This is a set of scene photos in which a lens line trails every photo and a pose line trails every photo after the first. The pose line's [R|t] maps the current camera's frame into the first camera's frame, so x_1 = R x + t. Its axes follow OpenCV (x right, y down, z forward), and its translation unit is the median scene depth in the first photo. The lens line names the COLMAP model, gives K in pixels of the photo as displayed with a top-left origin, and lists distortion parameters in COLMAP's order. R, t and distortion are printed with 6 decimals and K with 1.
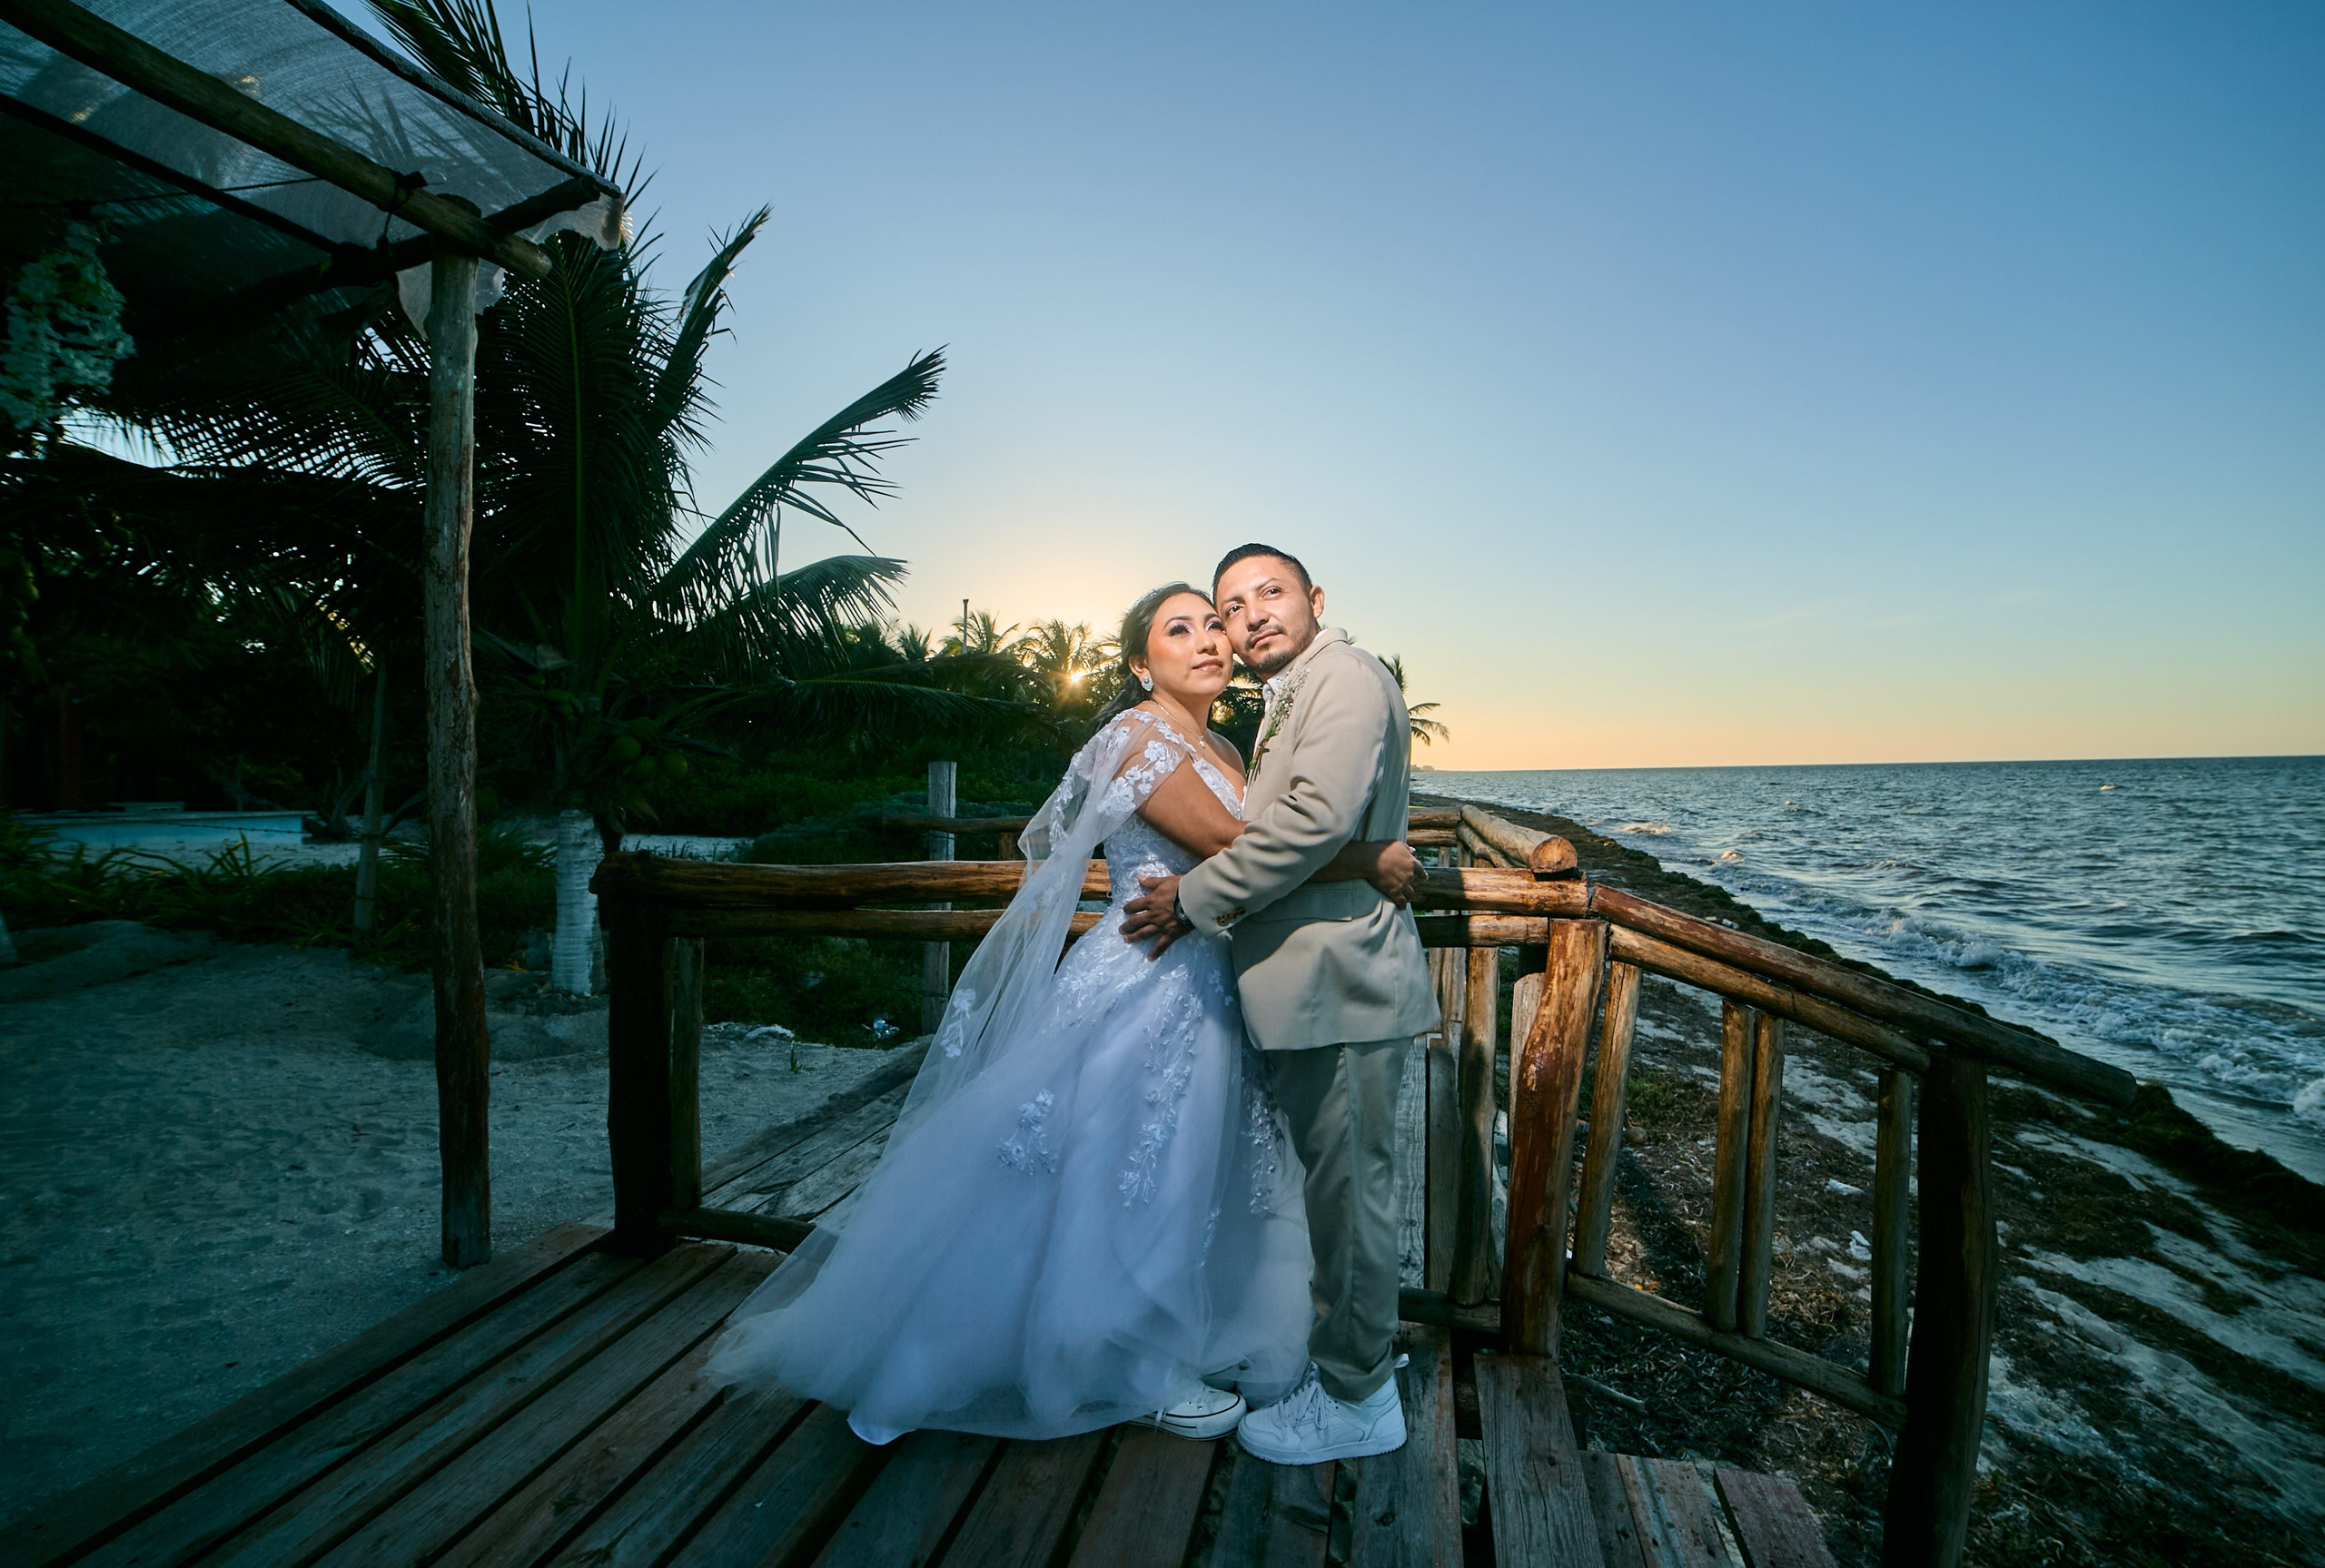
lens RADIAL K [[974.7, 0, 1224.3], [0, 974.7, 774.3], [0, 0, 1]] dist [-0.100307, 0.036213]
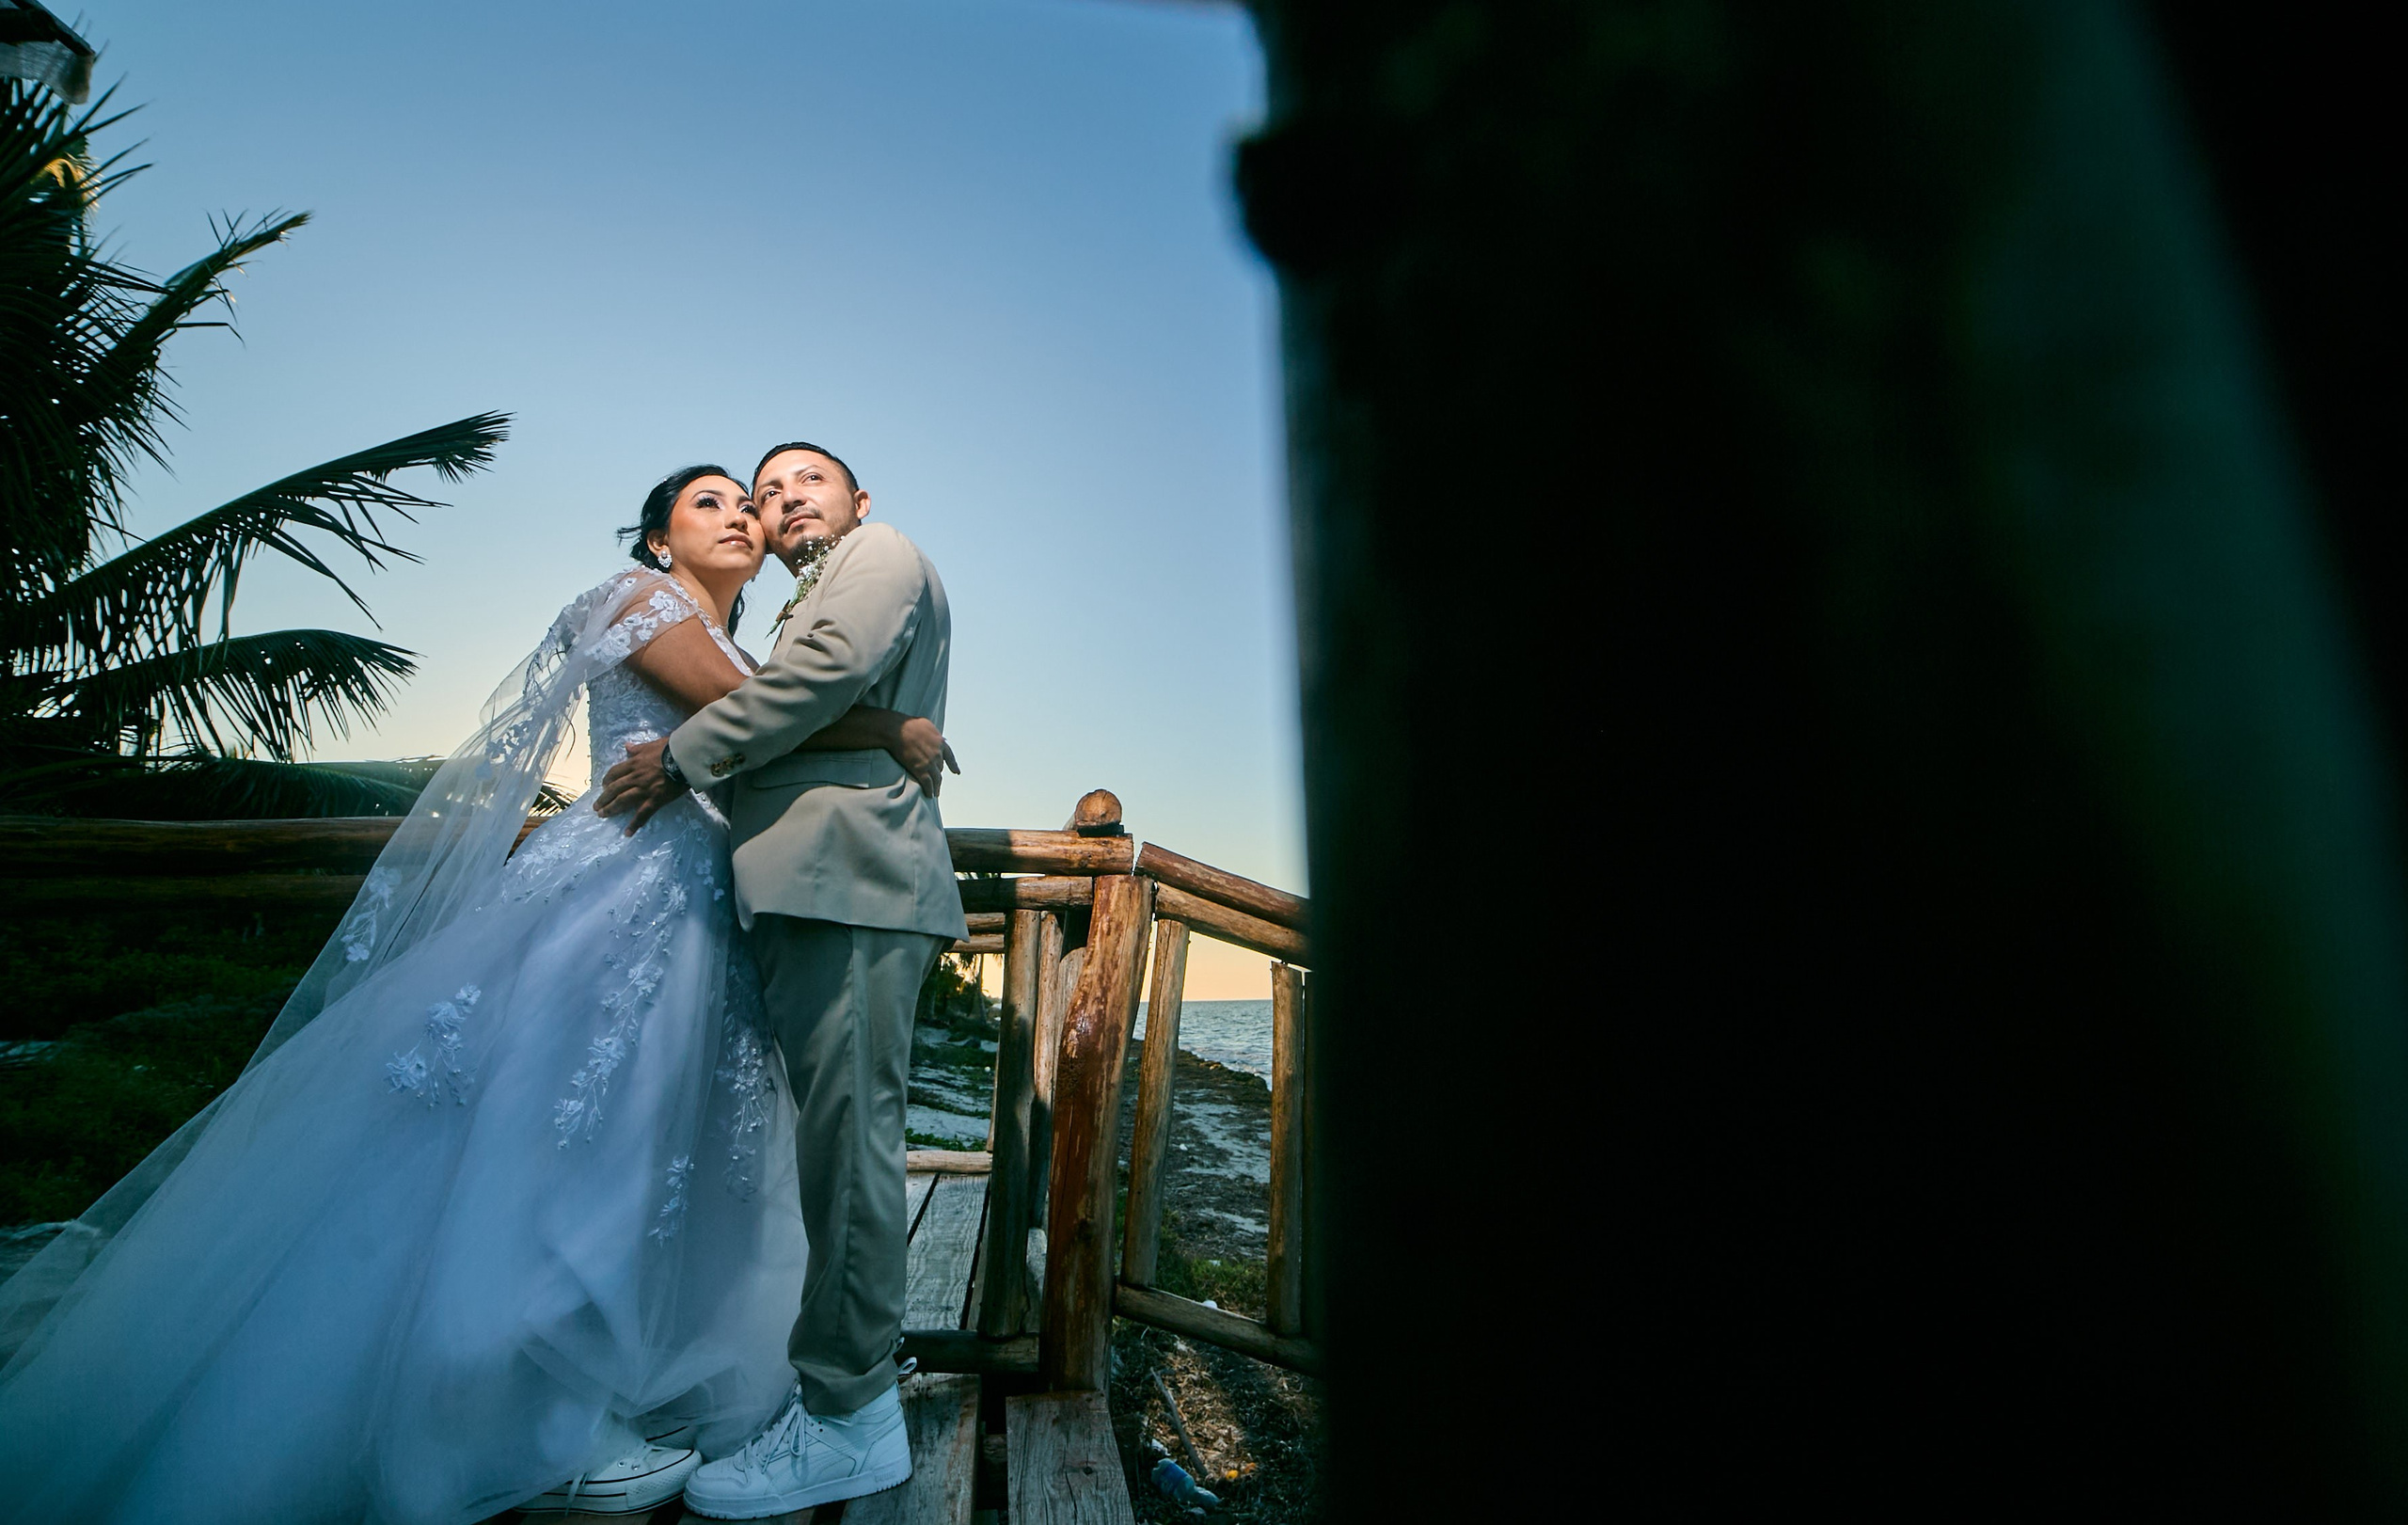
lens RADIAL K [[1068.2, 0, 1155.3], [0, 1068.2, 730.2], [0, 0, 1]] dist [-0.100876, 0.050620]
pose [[0.948271, 0.083019, 0.306415, 0.062046], [-0.003661, 0.967997, -0.250937, 0.272264], [-0.317441, 0.236834, 0.918227, -0.014949]]
